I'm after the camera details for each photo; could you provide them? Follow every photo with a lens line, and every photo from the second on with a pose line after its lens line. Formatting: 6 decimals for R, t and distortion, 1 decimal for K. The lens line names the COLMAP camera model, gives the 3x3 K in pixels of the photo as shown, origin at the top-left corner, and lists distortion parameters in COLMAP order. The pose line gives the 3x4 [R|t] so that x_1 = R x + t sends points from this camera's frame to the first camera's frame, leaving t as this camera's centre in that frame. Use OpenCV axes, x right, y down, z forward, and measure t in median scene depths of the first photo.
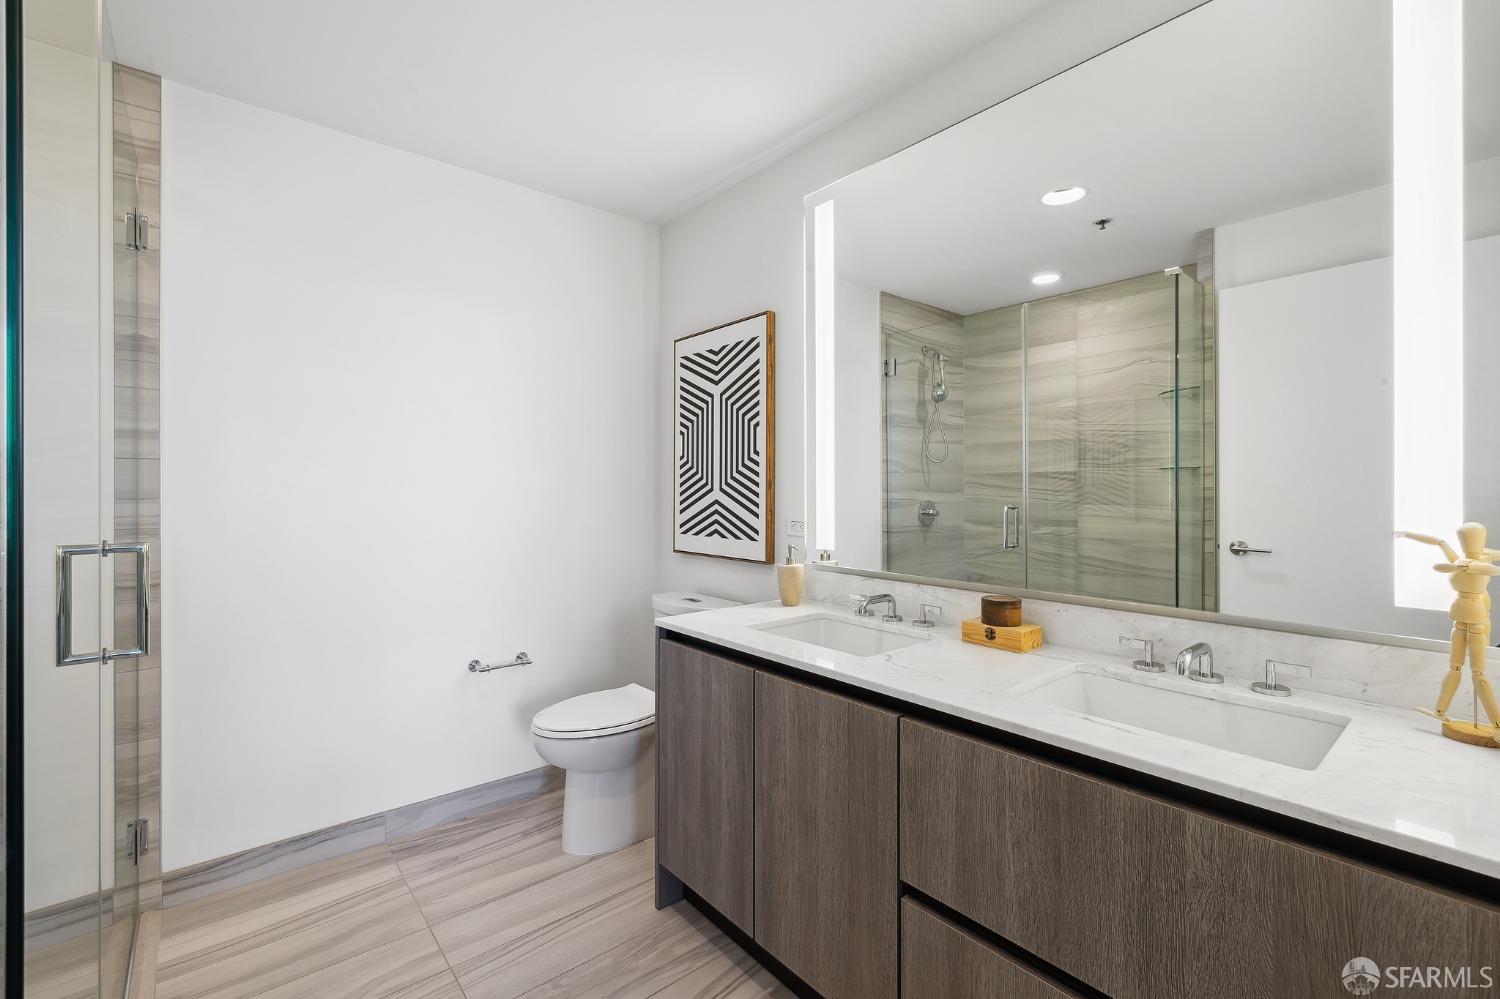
lens RADIAL K [[650.9, 0, 737.8], [0, 650.9, 489.8], [0, 0, 1]] dist [0.003793, -0.001666]
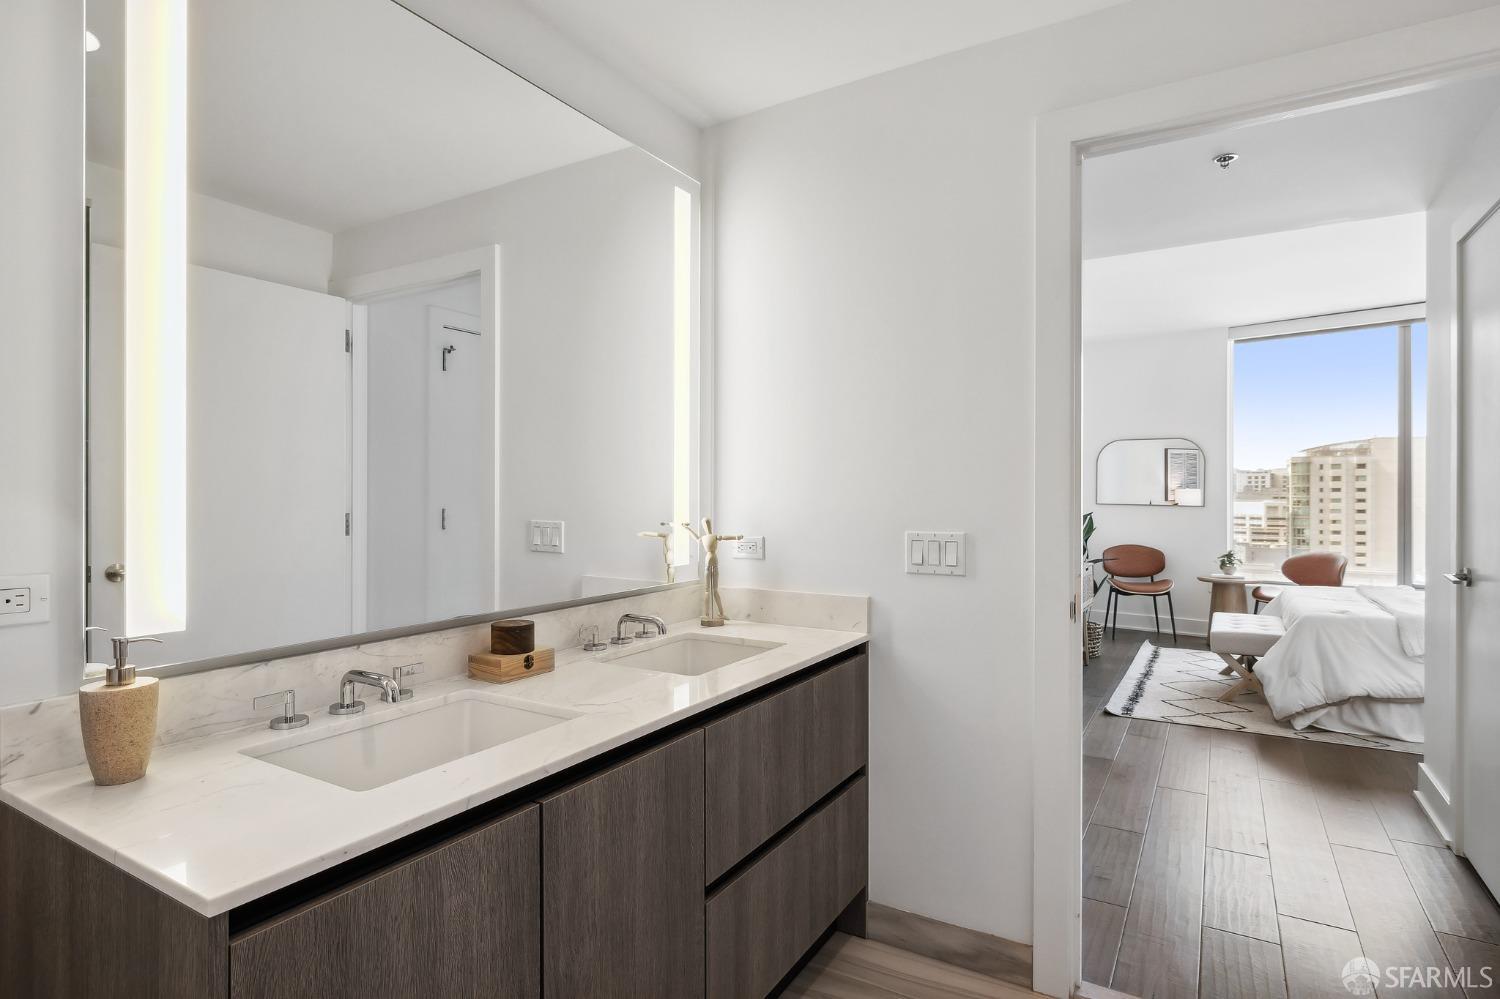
lens RADIAL K [[761.6, 0, 748.8], [0, 761.6, 498.4], [0, 0, 1]] dist [0.000345, -0.001111]
pose [[-0.341343, 0.002256, 0.939936, -0.733283], [-0.004326, 0.999983, -0.003971, -0.005868], [-0.939929, -0.005422, -0.341327, 1.098936]]
